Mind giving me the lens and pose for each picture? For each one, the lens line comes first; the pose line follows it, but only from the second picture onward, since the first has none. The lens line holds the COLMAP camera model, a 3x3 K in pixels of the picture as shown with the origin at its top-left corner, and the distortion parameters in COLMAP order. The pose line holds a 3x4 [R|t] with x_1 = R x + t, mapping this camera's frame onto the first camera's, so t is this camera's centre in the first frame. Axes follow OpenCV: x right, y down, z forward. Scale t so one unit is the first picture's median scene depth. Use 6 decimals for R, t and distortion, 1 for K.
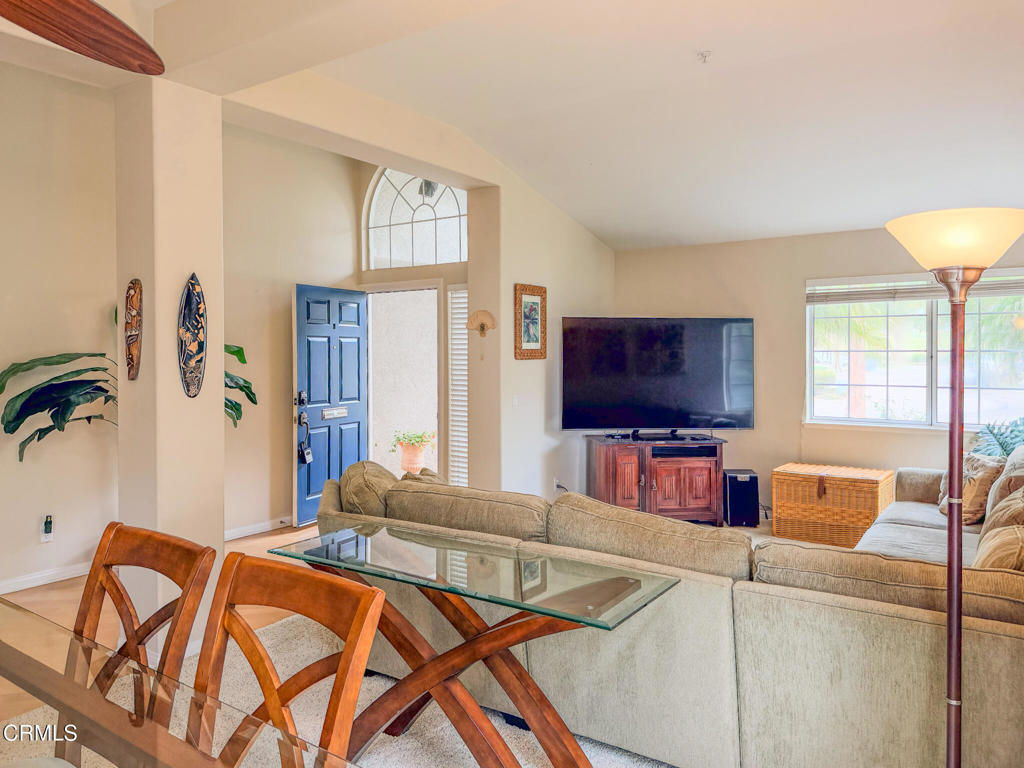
lens RADIAL K [[727.9, 0, 509.1], [0, 727.9, 386.4], [0, 0, 1]] dist [0.042100, -0.030509]
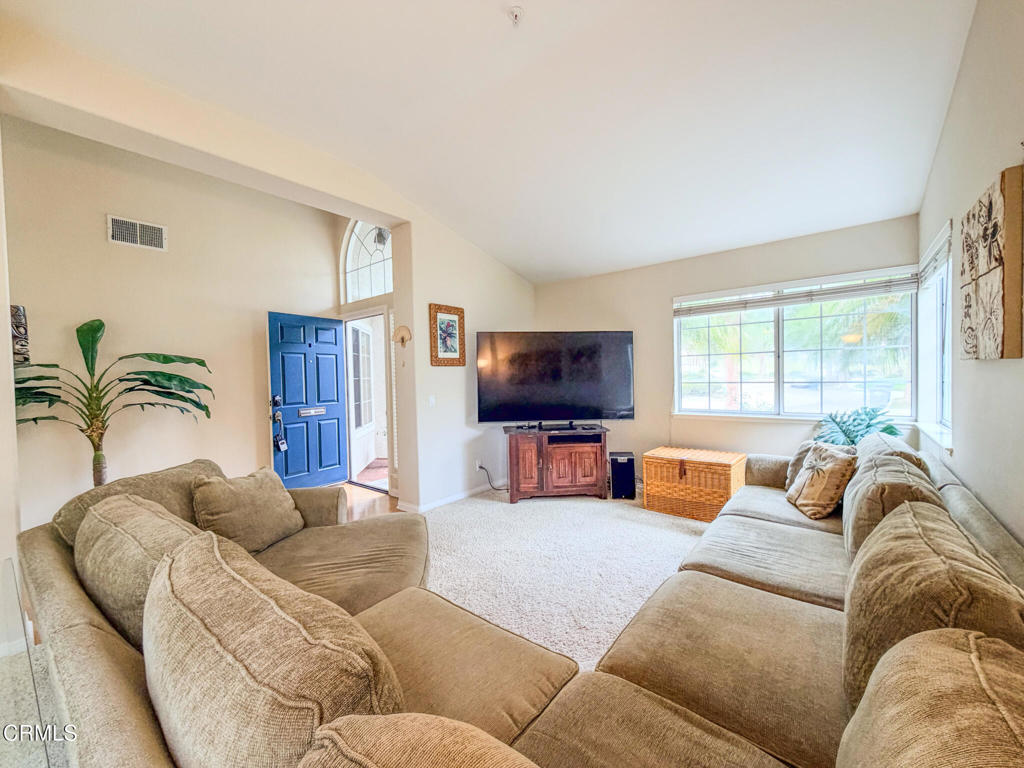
lens RADIAL K [[437.9, 0, 498.6], [0, 437.9, 403.0], [0, 0, 1]] dist [-0.001529, -0.000339]
pose [[0.998831, -0.015916, -0.045651, 0.146217], [0.016870, 0.999646, 0.020589, 0.011217], [0.045307, -0.021335, 0.998745, 0.256530]]
